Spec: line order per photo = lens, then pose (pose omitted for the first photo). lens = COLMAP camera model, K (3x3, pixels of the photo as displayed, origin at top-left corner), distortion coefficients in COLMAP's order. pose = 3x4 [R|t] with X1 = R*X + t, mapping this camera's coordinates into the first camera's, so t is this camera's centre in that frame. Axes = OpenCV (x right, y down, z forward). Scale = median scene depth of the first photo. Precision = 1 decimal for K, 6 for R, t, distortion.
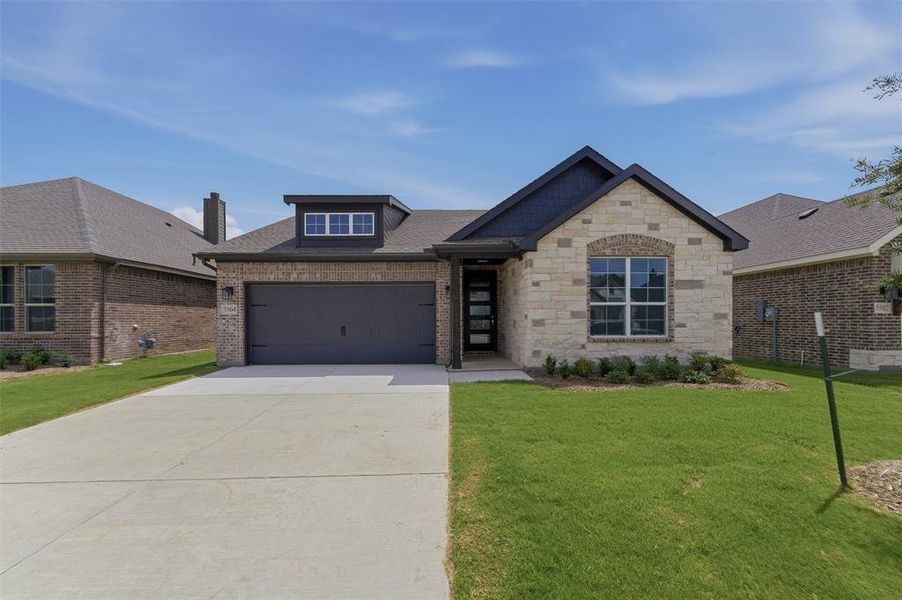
lens RADIAL K [[390.3, 0, 450.3], [0, 390.3, 309.5], [0, 0, 1]] dist [0.004223, -0.000046]
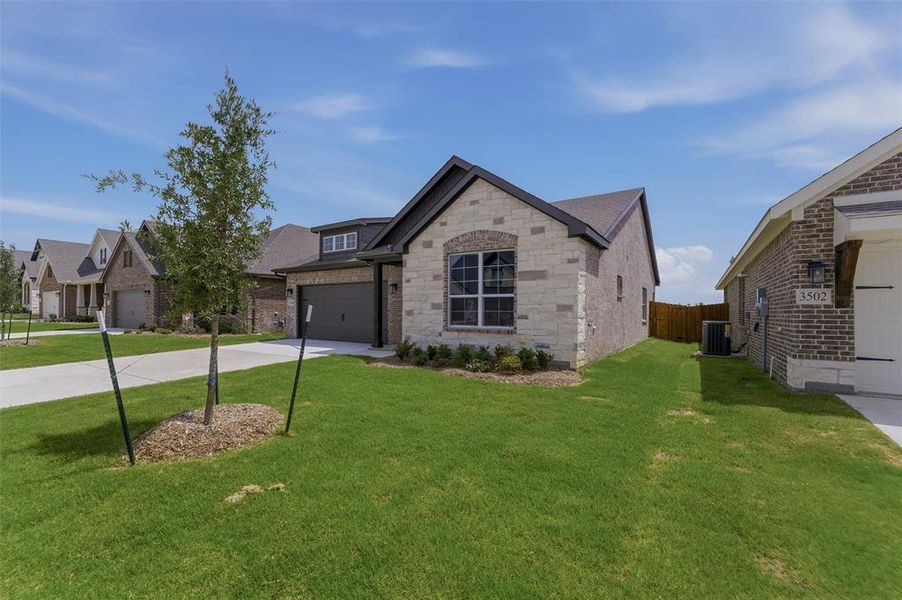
lens RADIAL K [[390.3, 0, 452.2], [0, 390.3, 300.0], [0, 0, 1]] dist [0.004223, -0.000046]
pose [[0.812491, -0.008390, -0.582913, 1.014522], [0.004329, 0.999956, -0.008359, 0.004658], [0.582957, 0.004268, 0.812492, 0.094626]]
